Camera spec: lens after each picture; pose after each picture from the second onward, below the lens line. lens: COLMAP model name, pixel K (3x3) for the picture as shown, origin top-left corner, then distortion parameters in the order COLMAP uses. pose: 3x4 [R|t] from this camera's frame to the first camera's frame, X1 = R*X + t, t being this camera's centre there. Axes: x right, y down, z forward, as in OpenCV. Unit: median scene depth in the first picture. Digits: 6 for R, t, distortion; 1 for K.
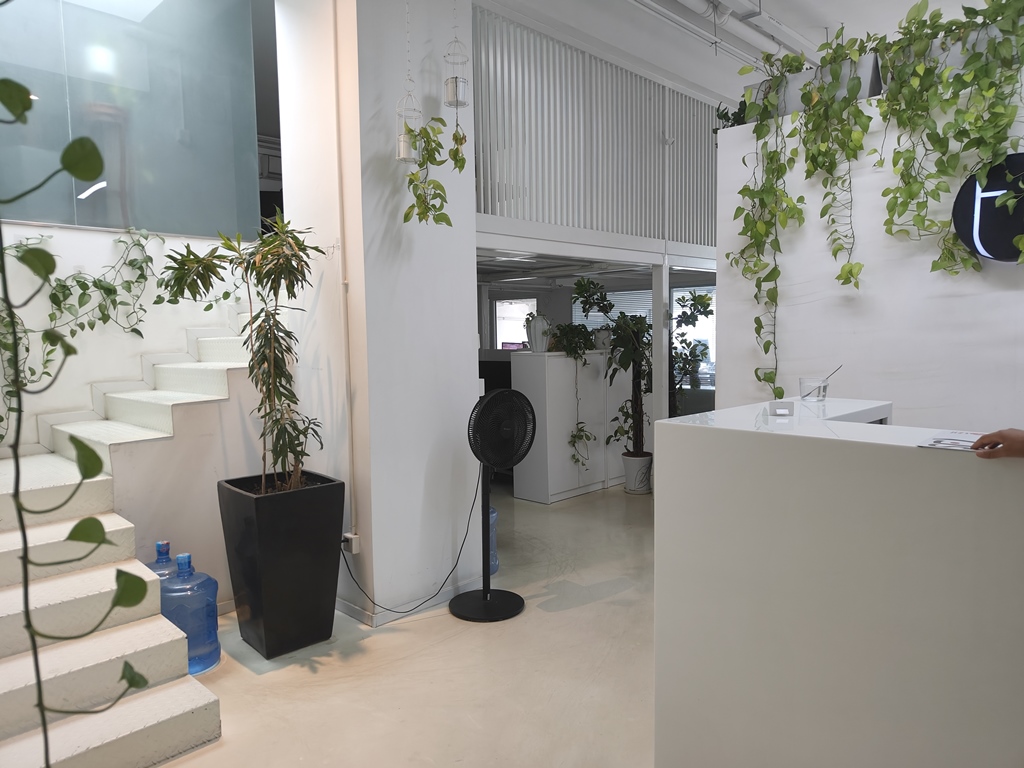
lens RADIAL K [[714.6, 0, 512.0], [0, 714.6, 384.0], [0, 0, 1]] dist [0.008004, -0.000764]
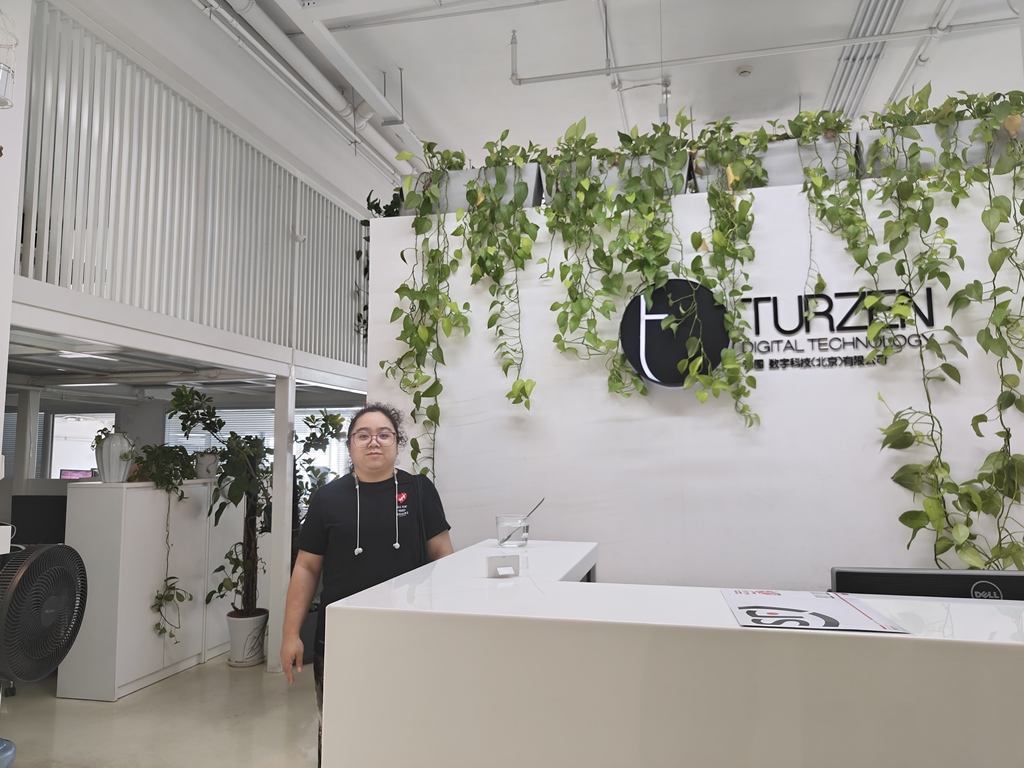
lens RADIAL K [[714.6, 0, 512.0], [0, 714.6, 384.0], [0, 0, 1]] dist [0.008004, -0.000764]
pose [[0.858159, 0.063268, 0.509471, 0.011998], [0.027741, 0.985213, -0.169076, -0.013669], [-0.512635, 0.159227, 0.843714, 0.236724]]
